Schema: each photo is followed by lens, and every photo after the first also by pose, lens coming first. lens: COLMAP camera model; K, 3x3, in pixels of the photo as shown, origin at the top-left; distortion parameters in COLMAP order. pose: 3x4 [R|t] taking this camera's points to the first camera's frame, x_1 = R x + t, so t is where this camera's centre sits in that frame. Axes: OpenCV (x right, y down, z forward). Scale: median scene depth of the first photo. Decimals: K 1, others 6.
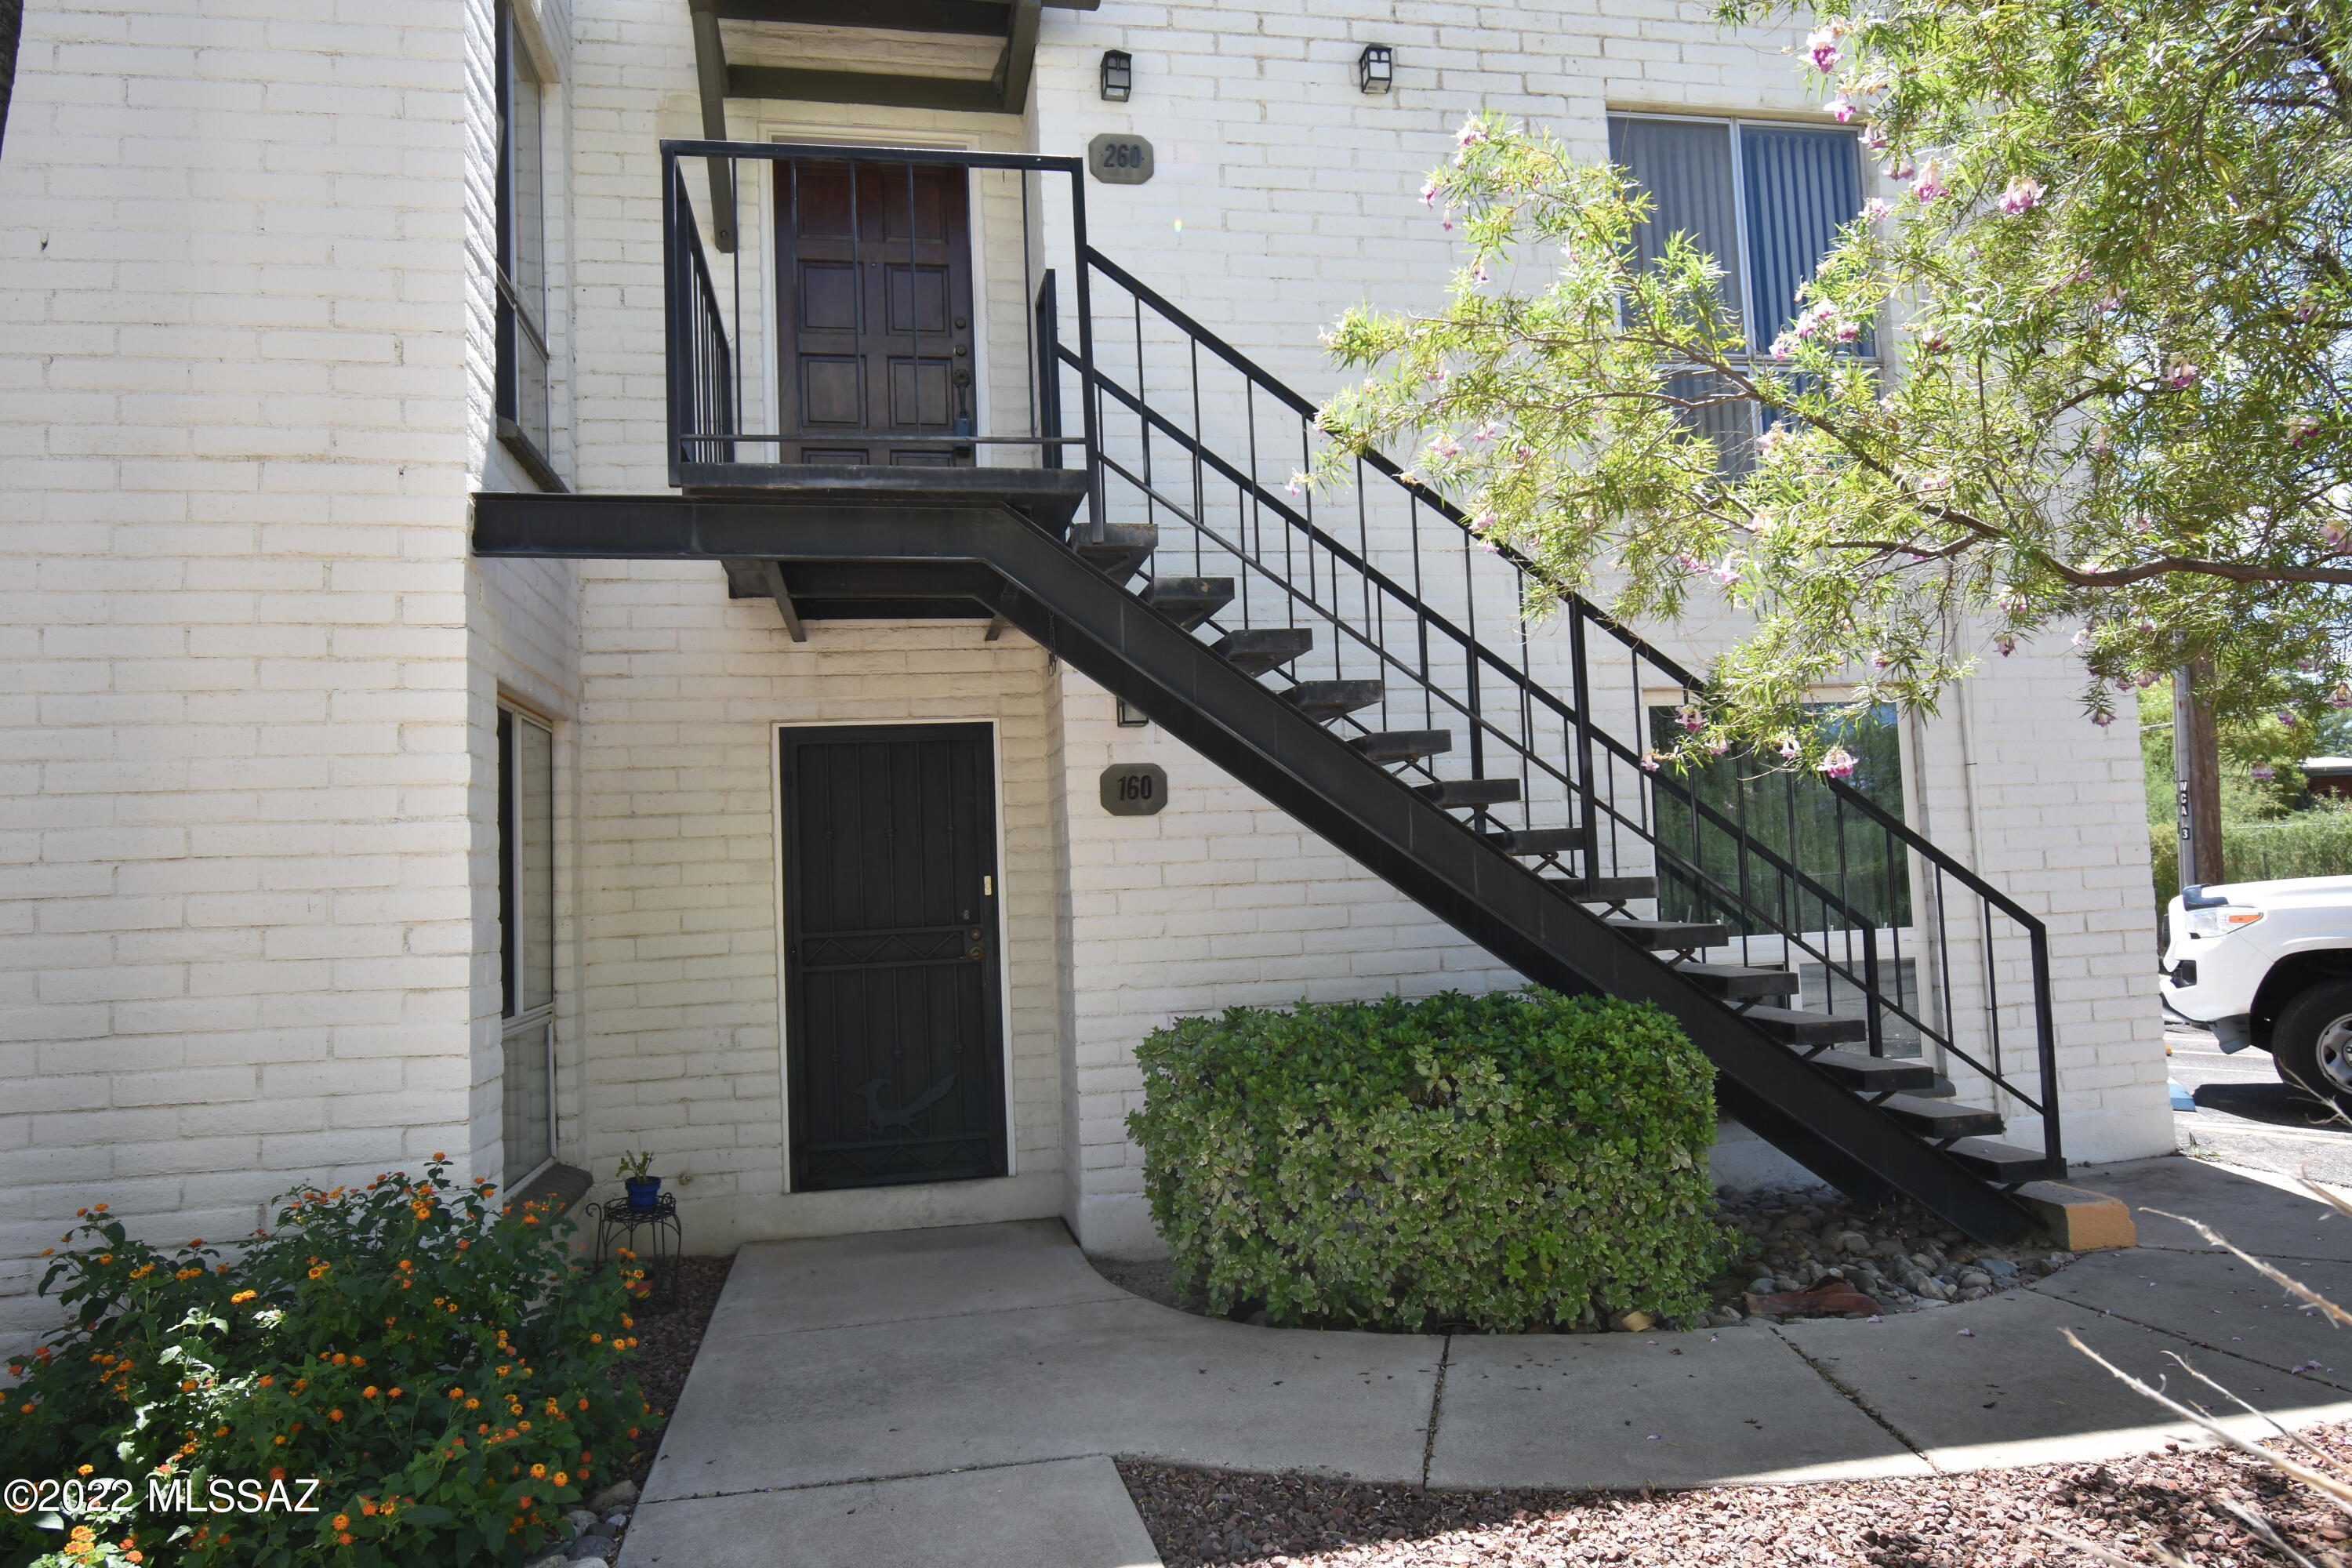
lens RADIAL K [[1520.8, 0, 1174.4], [0, 1520.8, 788.6], [0, 0, 1]] dist [-0.007027, -0.001637]
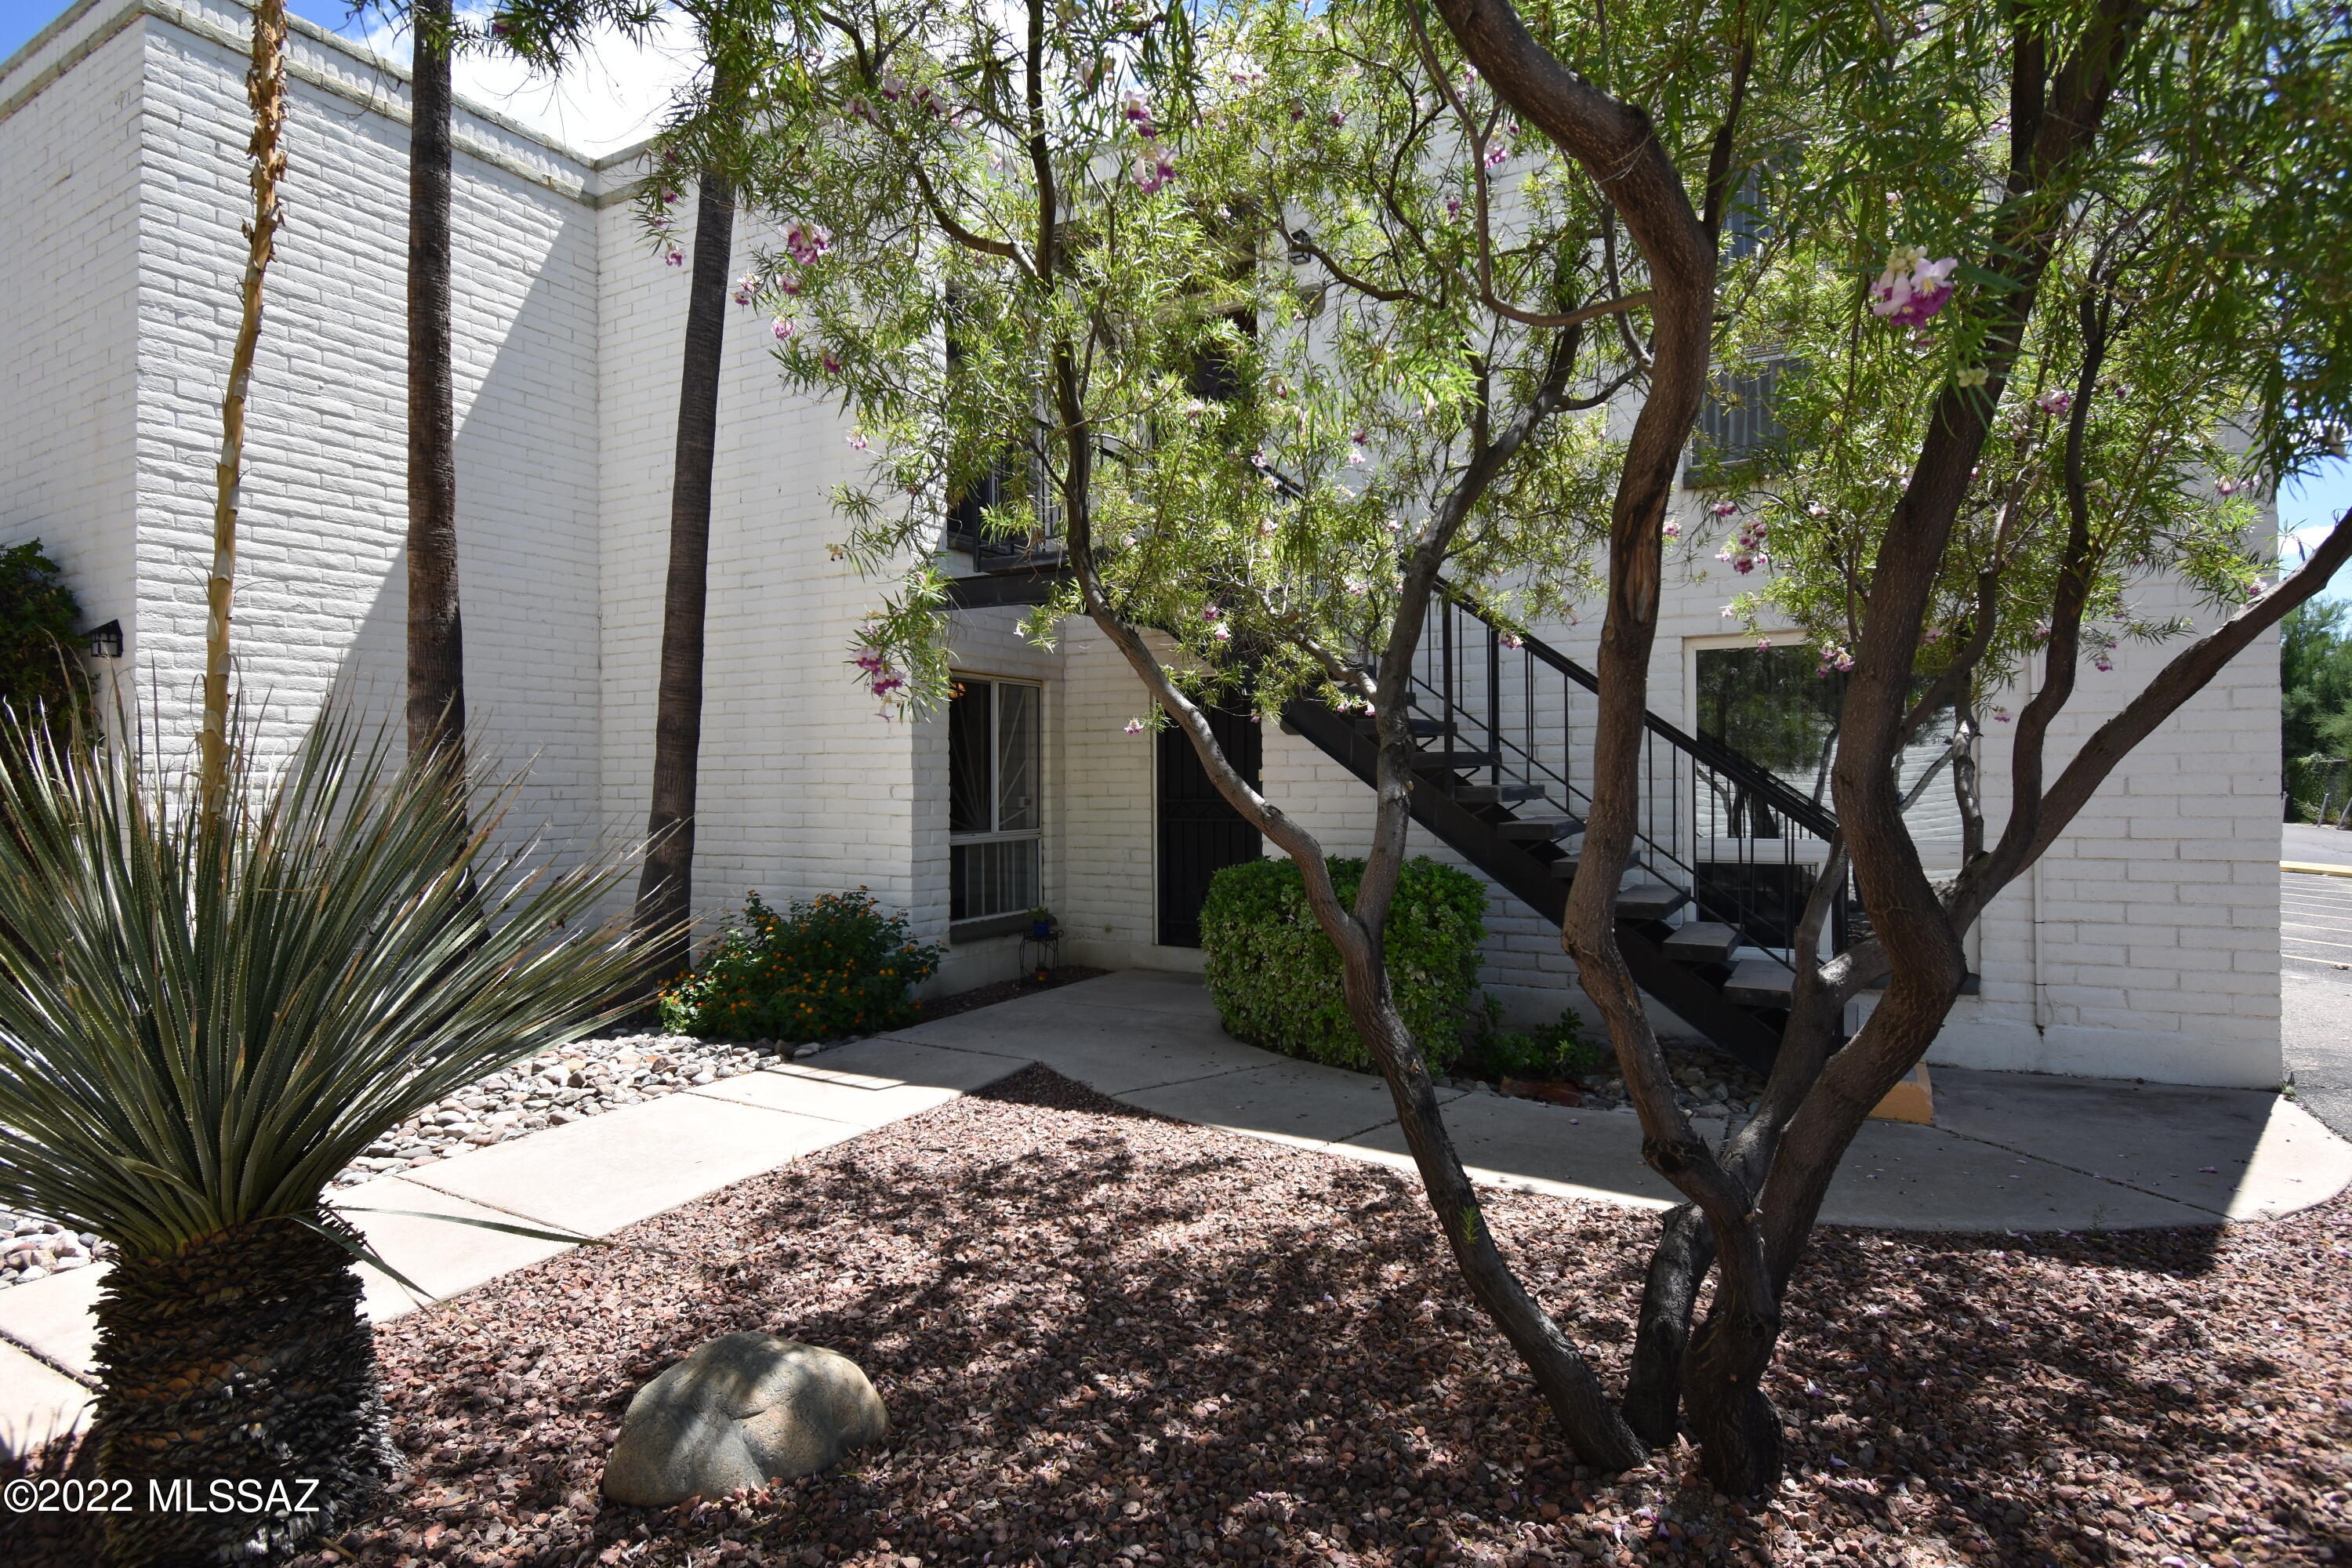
lens RADIAL K [[1213.8, 0, 1177.5], [0, 1213.8, 780.9], [0, 0, 1]] dist [-0.002238, -0.000777]
pose [[0.755278, 0.035732, -0.654430, 1.127676], [0.017309, 0.997077, 0.074417, -0.048779], [0.655176, -0.067533, 0.752452, -0.065710]]
